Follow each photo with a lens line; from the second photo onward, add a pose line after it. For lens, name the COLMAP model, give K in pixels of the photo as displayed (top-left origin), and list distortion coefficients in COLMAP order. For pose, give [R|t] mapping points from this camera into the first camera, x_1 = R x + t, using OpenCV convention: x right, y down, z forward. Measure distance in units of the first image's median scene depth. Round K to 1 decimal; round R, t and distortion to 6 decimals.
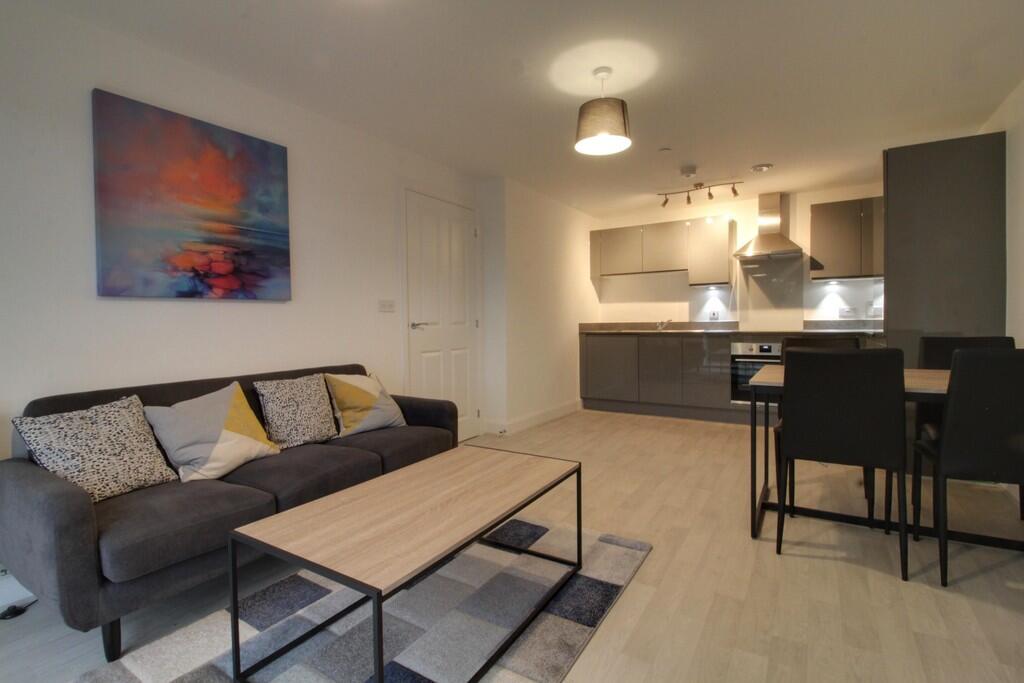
lens RADIAL K [[472.5, 0, 514.9], [0, 472.5, 335.3], [0, 0, 1]] dist [0.001178, -0.013020]
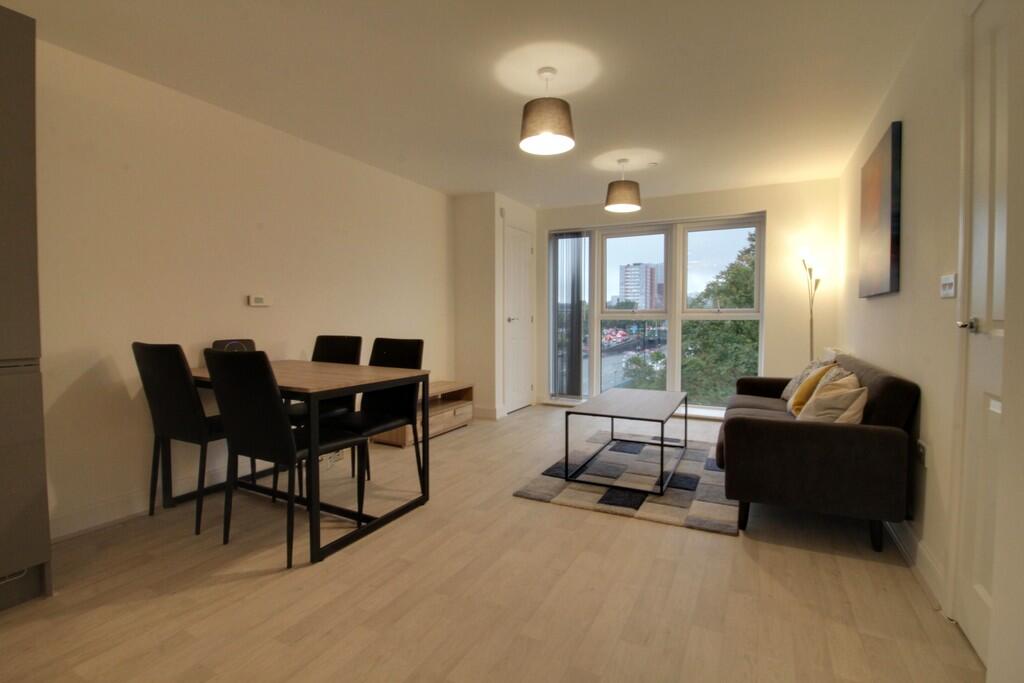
lens RADIAL K [[463.7, 0, 513.5], [0, 463.7, 332.8], [0, 0, 1]] dist [-0.000355, -0.012679]
pose [[-0.997169, 0.016556, -0.073348, 0.304926], [0.011940, 0.997946, 0.062939, -0.058640], [0.074239, 0.061885, -0.995318, 1.811185]]
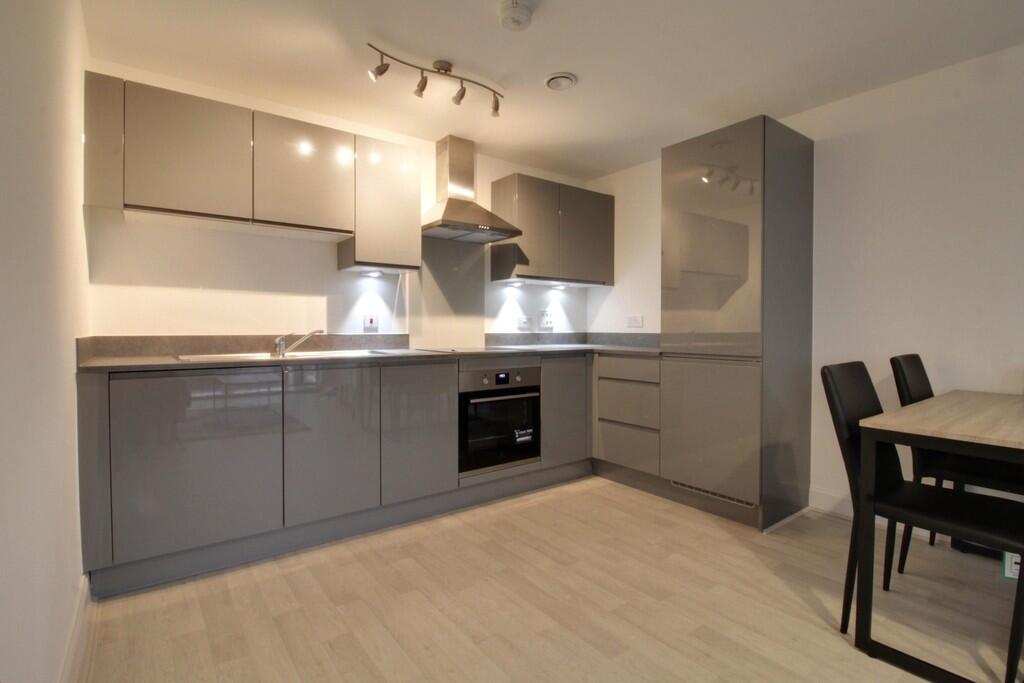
lens RADIAL K [[487.8, 0, 527.8], [0, 487.8, 336.6], [0, 0, 1]] dist [-0.001963, -0.017305]
pose [[0.343271, -0.002251, 0.939234, -0.116251], [0.021284, 0.999759, -0.005382, -0.038724], [-0.938995, 0.021838, 0.343236, 1.249917]]
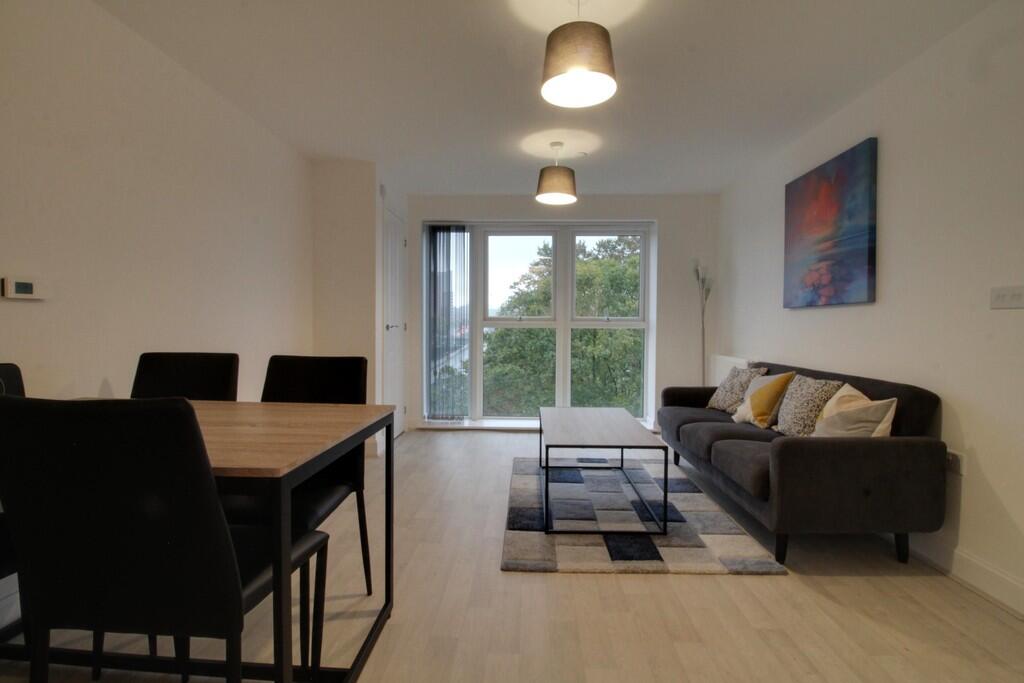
lens RADIAL K [[477.7, 0, 505.6], [0, 477.7, 336.9], [0, 0, 1]] dist [0.000282, -0.014384]
pose [[-0.874684, 0.019334, -0.484308, 0.593119], [-0.008411, 0.998448, 0.055048, -0.050115], [0.484621, 0.052223, -0.873164, 1.463376]]
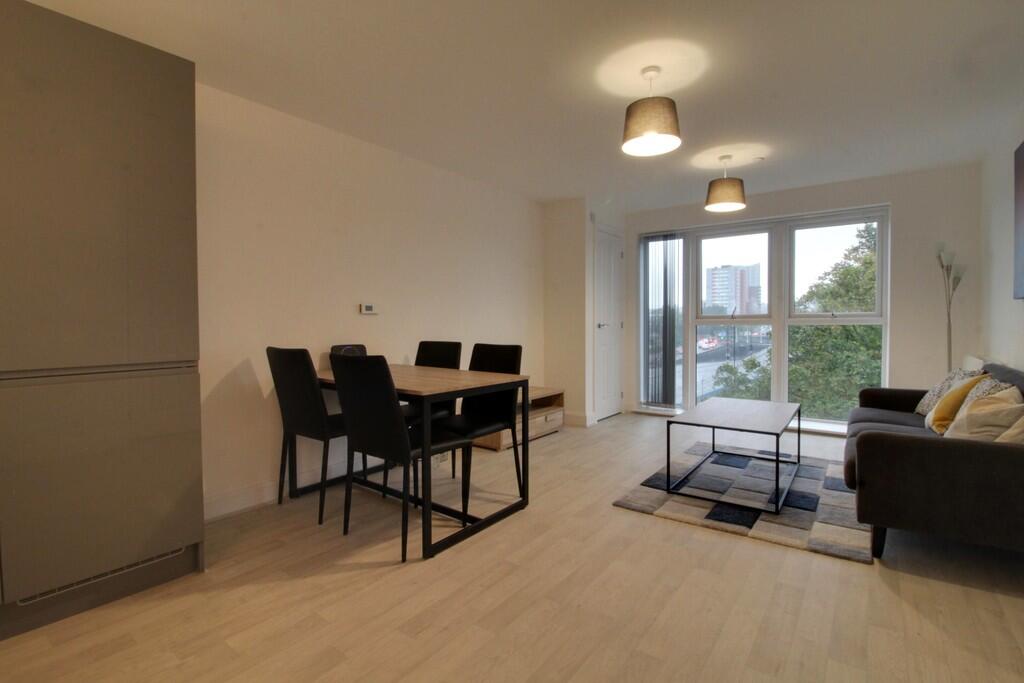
lens RADIAL K [[463.0, 0, 513.5], [0, 463.0, 334.4], [0, 0, 1]] dist [0.000109, -0.013804]
pose [[-0.995348, 0.016051, 0.094995, 0.349152], [0.020924, 0.998503, 0.050527, -0.058777], [-0.094042, 0.052280, -0.994195, 1.809191]]
